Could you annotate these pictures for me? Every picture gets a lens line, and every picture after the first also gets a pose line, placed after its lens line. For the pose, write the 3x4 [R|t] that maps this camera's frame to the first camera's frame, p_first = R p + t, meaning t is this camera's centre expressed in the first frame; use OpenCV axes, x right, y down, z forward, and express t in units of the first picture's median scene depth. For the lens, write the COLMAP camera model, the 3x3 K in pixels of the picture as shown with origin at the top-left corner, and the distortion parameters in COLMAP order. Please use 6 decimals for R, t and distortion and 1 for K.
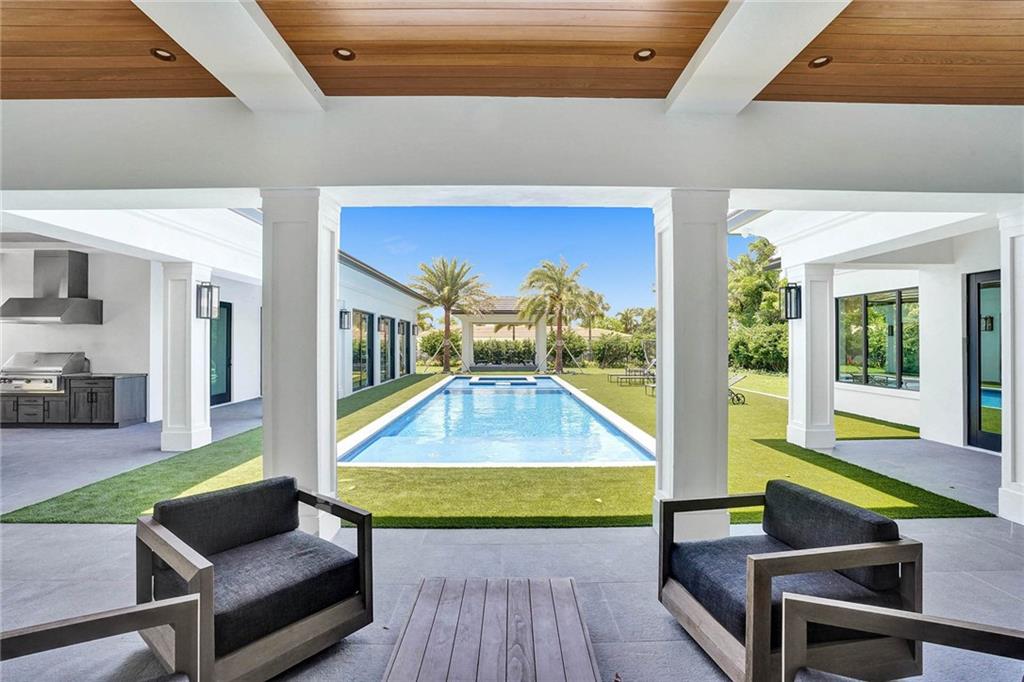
lens RADIAL K [[480.6, 0, 502.3], [0, 480.6, 355.2], [0, 0, 1]] dist [-0.012799, -0.000053]
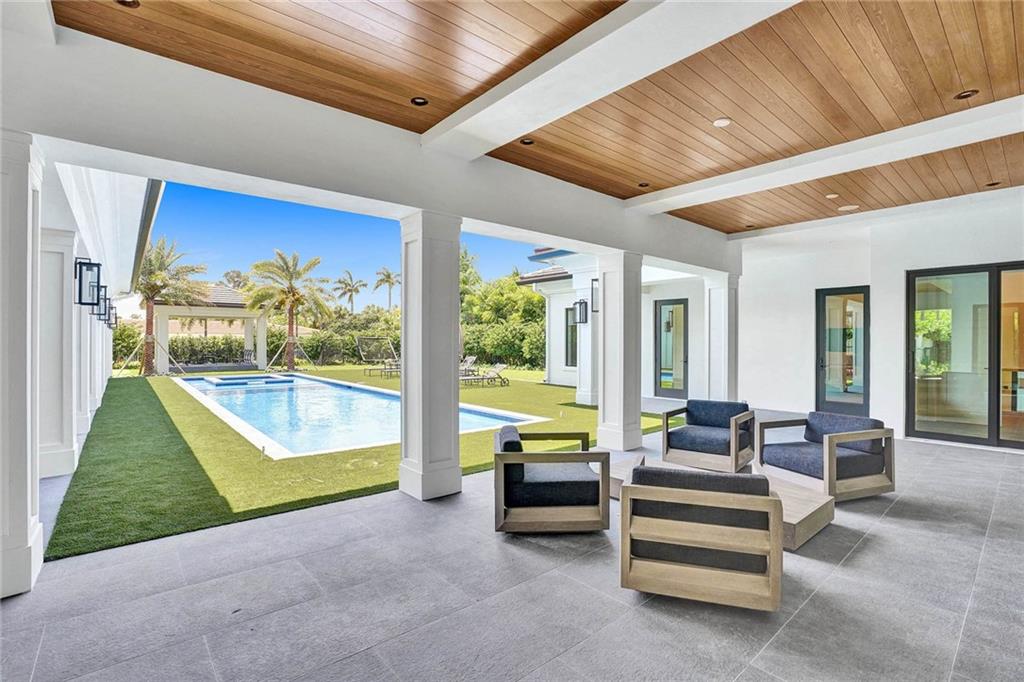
lens RADIAL K [[476.4, 0, 509.6], [0, 476.4, 331.4], [0, 0, 1]] dist [-0.070768, 0.022643]
pose [[0.763481, 0.013556, 0.645688, -0.227946], [0.016271, 0.999059, -0.040214, 0.004350], [-0.645625, 0.041208, 0.762542, -0.015723]]
